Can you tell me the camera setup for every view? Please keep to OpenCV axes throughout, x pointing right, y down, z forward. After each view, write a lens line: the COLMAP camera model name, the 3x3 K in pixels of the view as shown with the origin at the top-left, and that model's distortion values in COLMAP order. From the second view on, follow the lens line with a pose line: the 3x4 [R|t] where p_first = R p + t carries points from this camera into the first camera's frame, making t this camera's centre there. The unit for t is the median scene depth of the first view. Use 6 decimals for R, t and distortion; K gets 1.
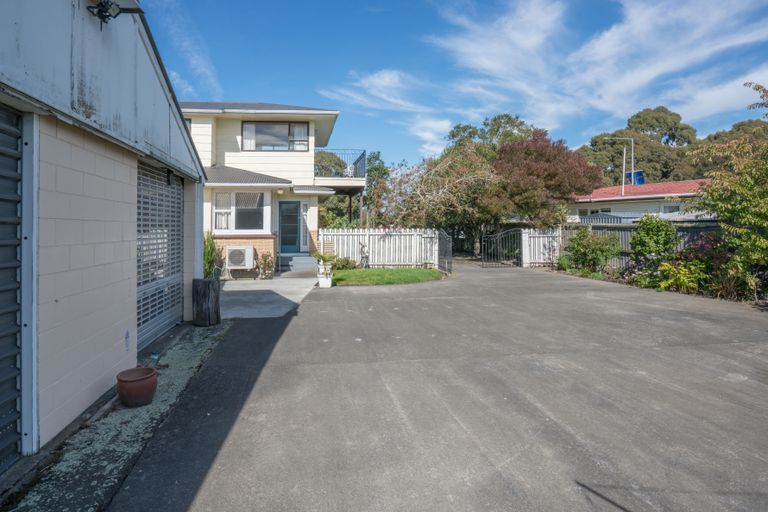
lens RADIAL K [[352.9, 0, 381.1], [0, 352.9, 222.7], [0, 0, 1]] dist [0.001258, 0.000034]
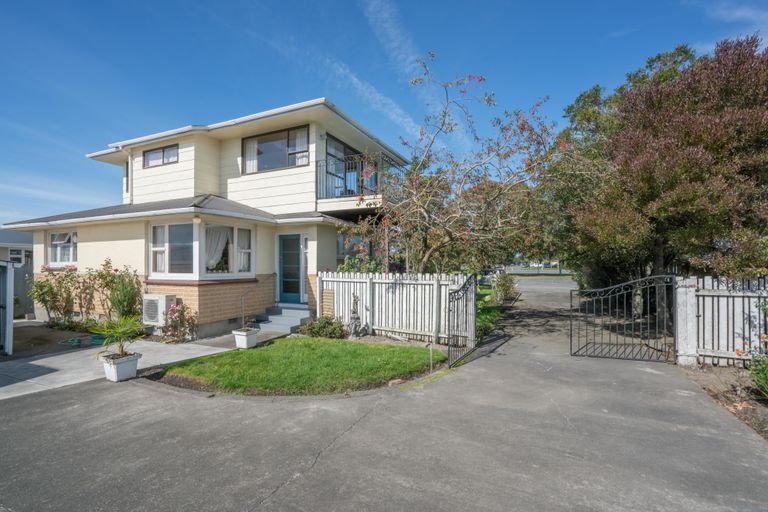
lens RADIAL K [[360.1, 0, 384.2], [0, 360.1, 262.5], [0, 0, 1]] dist [-0.006297, -0.000175]
pose [[0.875855, -0.002265, -0.482569, 0.292328], [0.005307, 0.999974, 0.004938, -0.004337], [0.482545, -0.006886, 0.875844, 0.429991]]
